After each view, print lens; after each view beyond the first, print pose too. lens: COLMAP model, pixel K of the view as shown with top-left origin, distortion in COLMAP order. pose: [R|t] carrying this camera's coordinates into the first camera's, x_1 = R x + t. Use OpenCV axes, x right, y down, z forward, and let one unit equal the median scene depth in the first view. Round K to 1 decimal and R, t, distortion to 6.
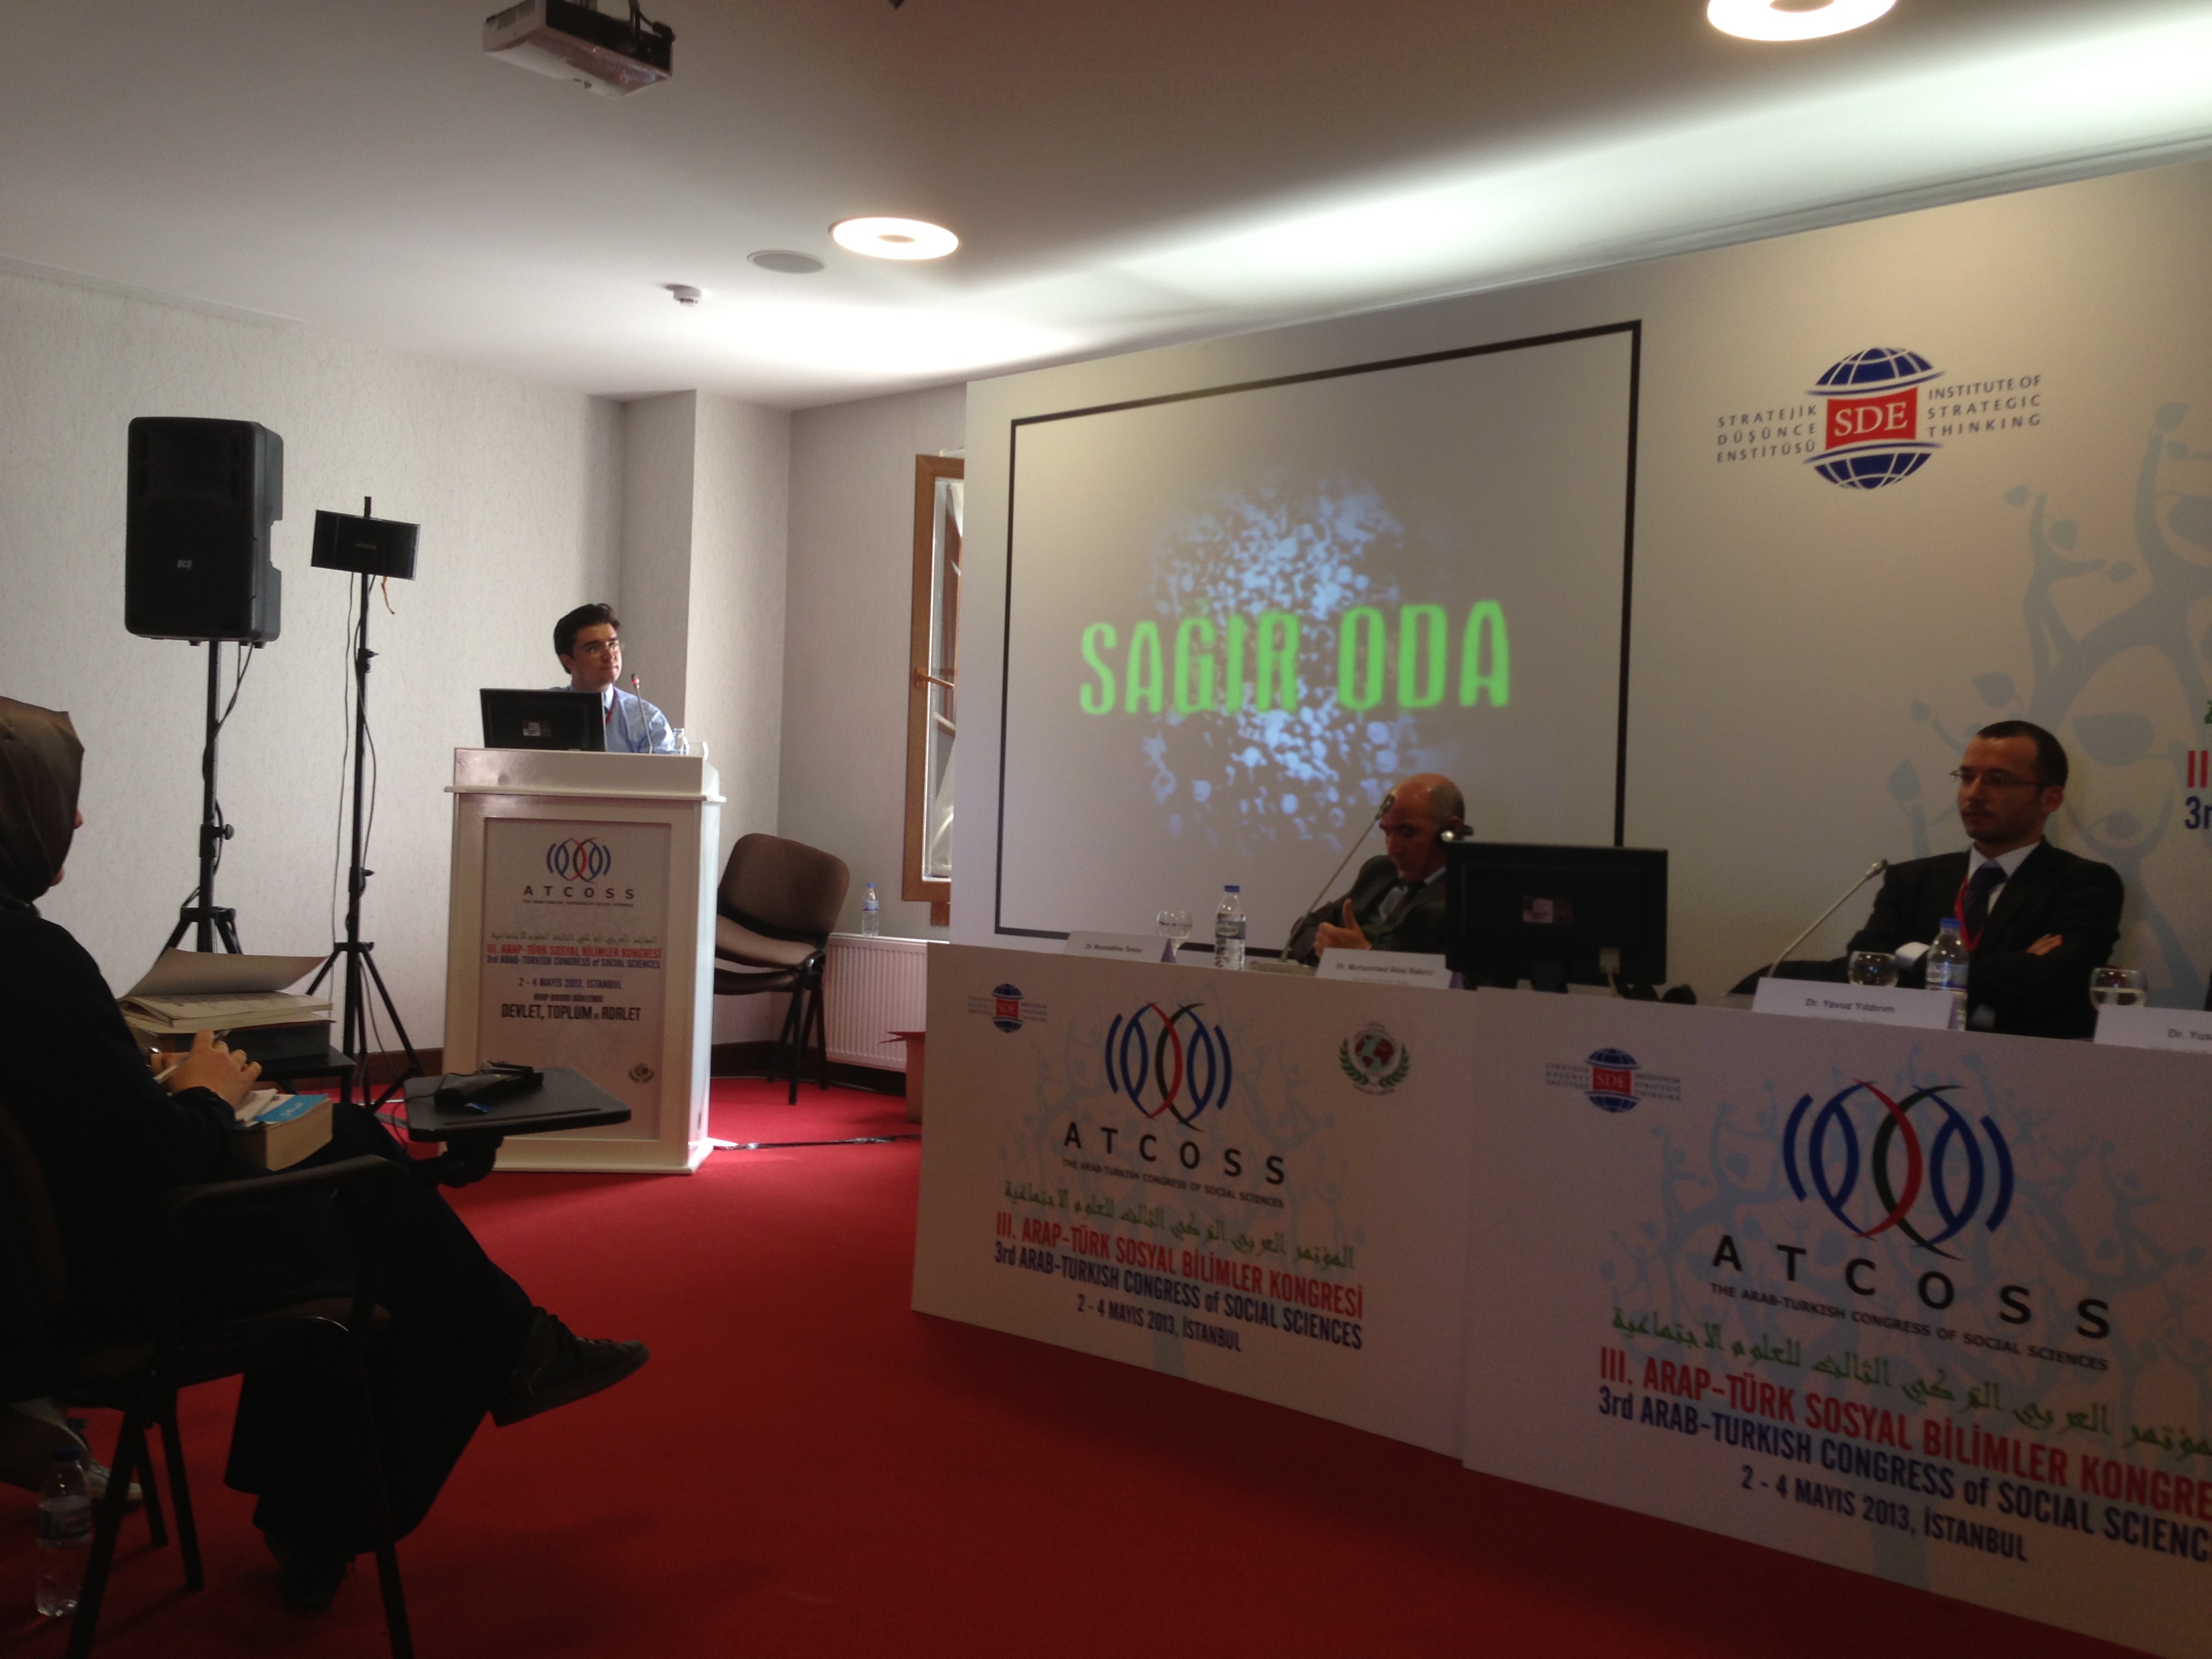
lens RADIAL K [[2011.1, 0, 1102.2], [0, 2011.1, 832.6], [0, 0, 1]] dist [0.100369, -0.124612]
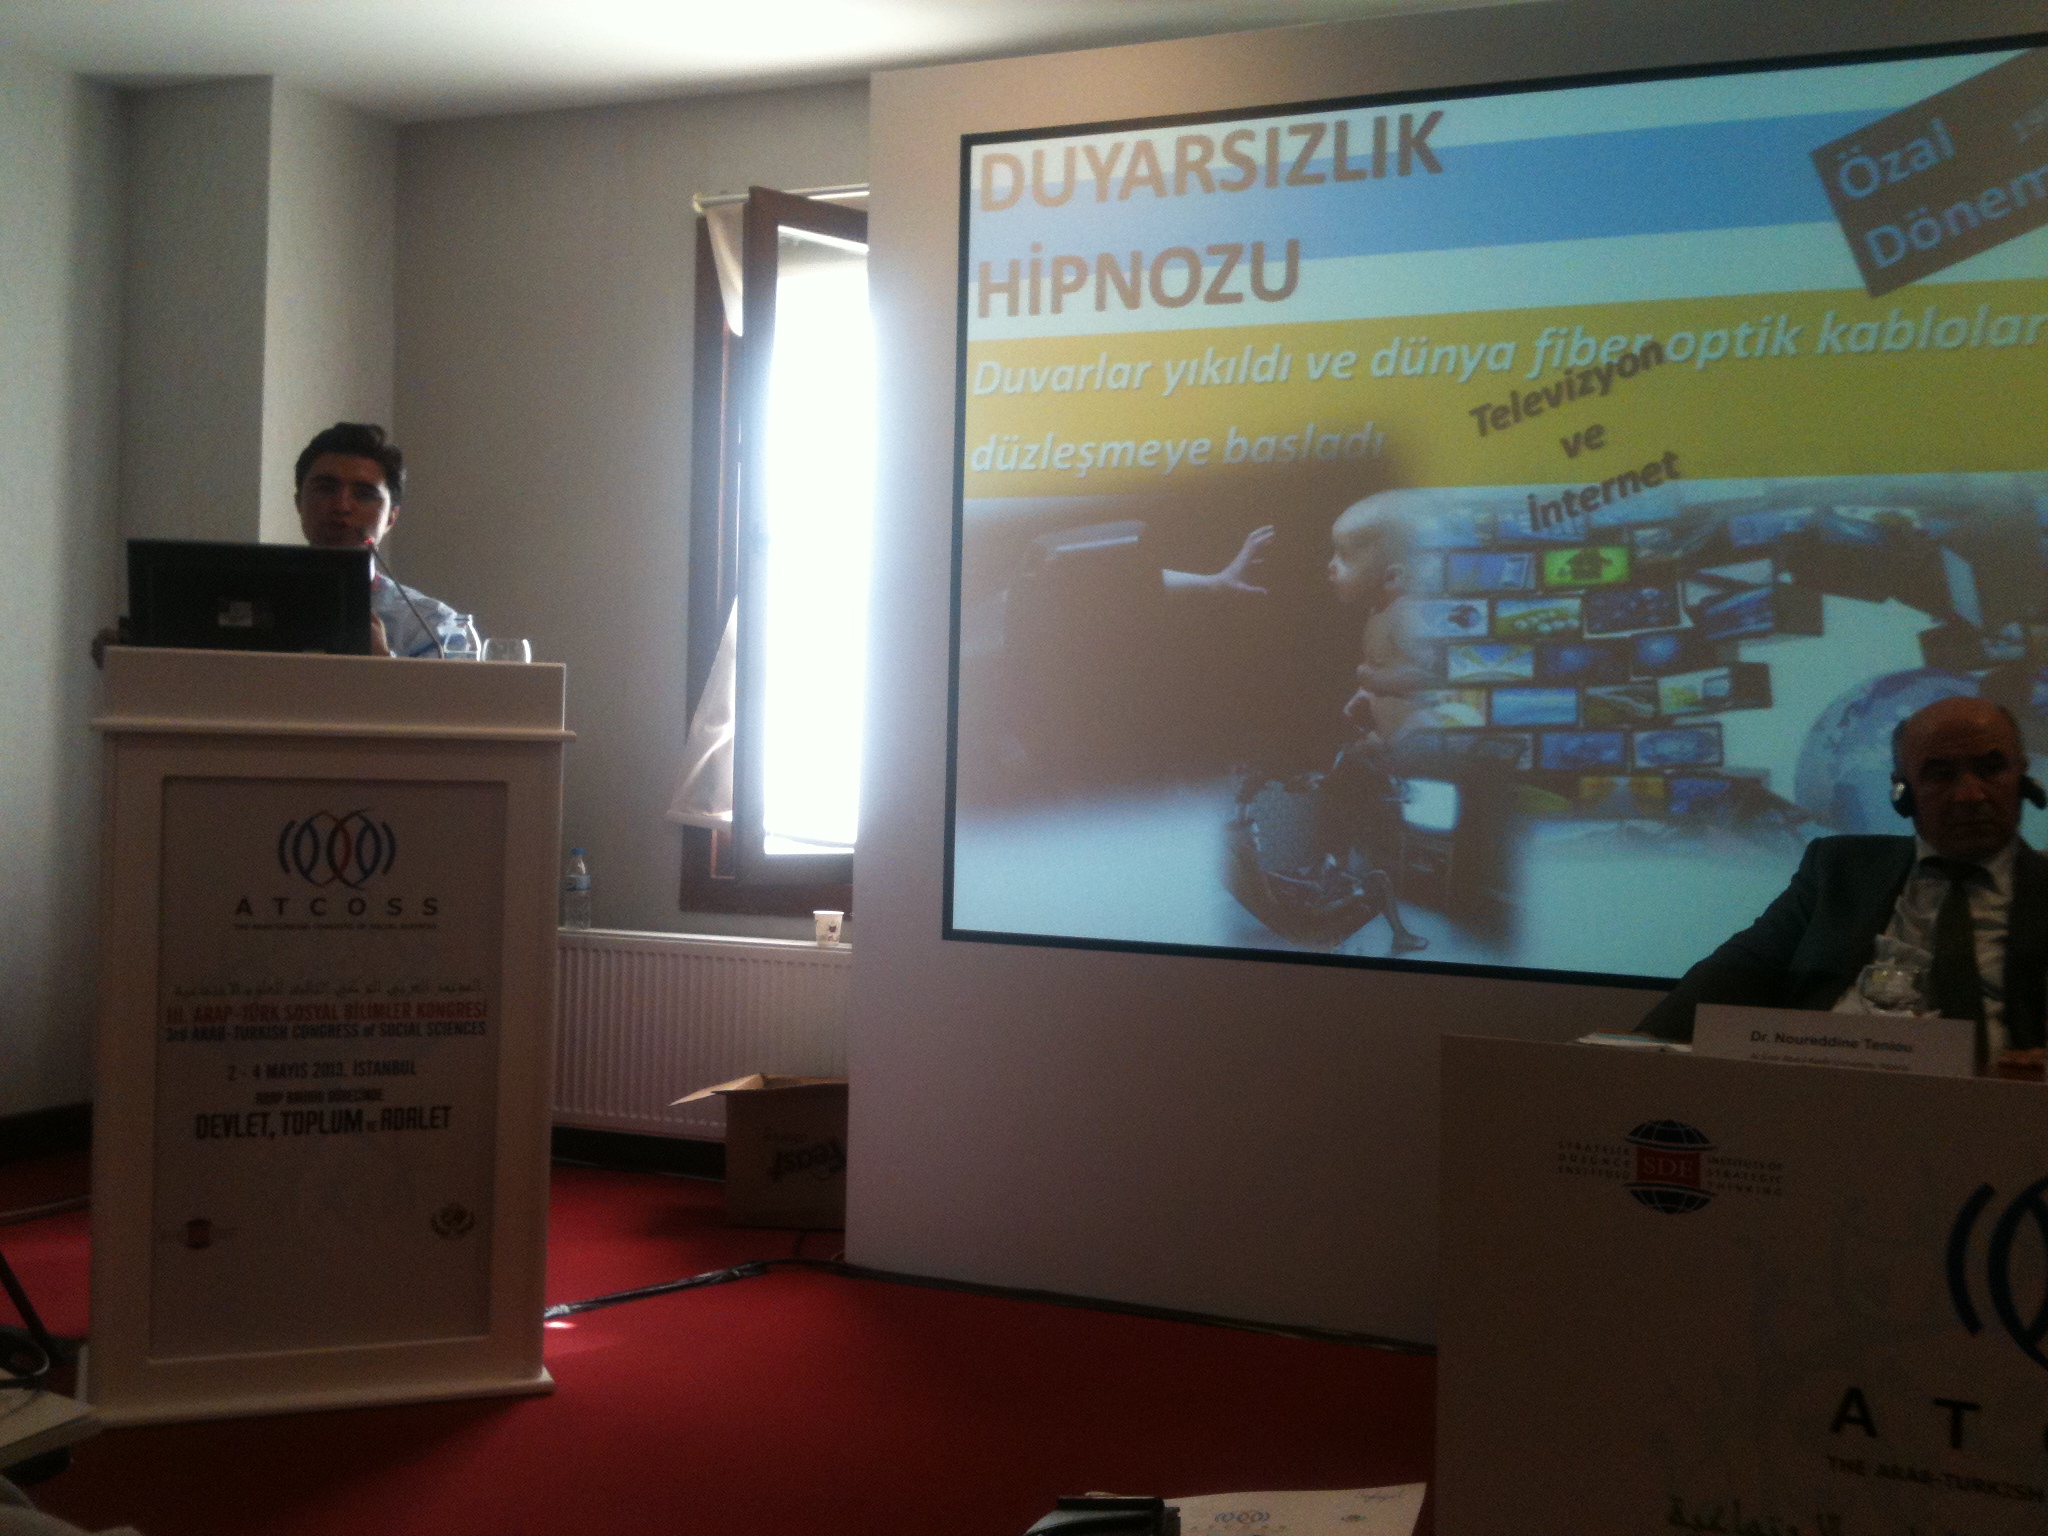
lens RADIAL K [[2201.3, 0, 1023.7], [0, 2201.3, 731.3], [0, 0, 1]] dist [0.081315, -0.170802]
pose [[0.946352, -0.007435, 0.323052, -0.276602], [0.005832, 0.999965, 0.005927, -0.021558], [-0.323084, -0.003725, 0.946363, 0.358989]]
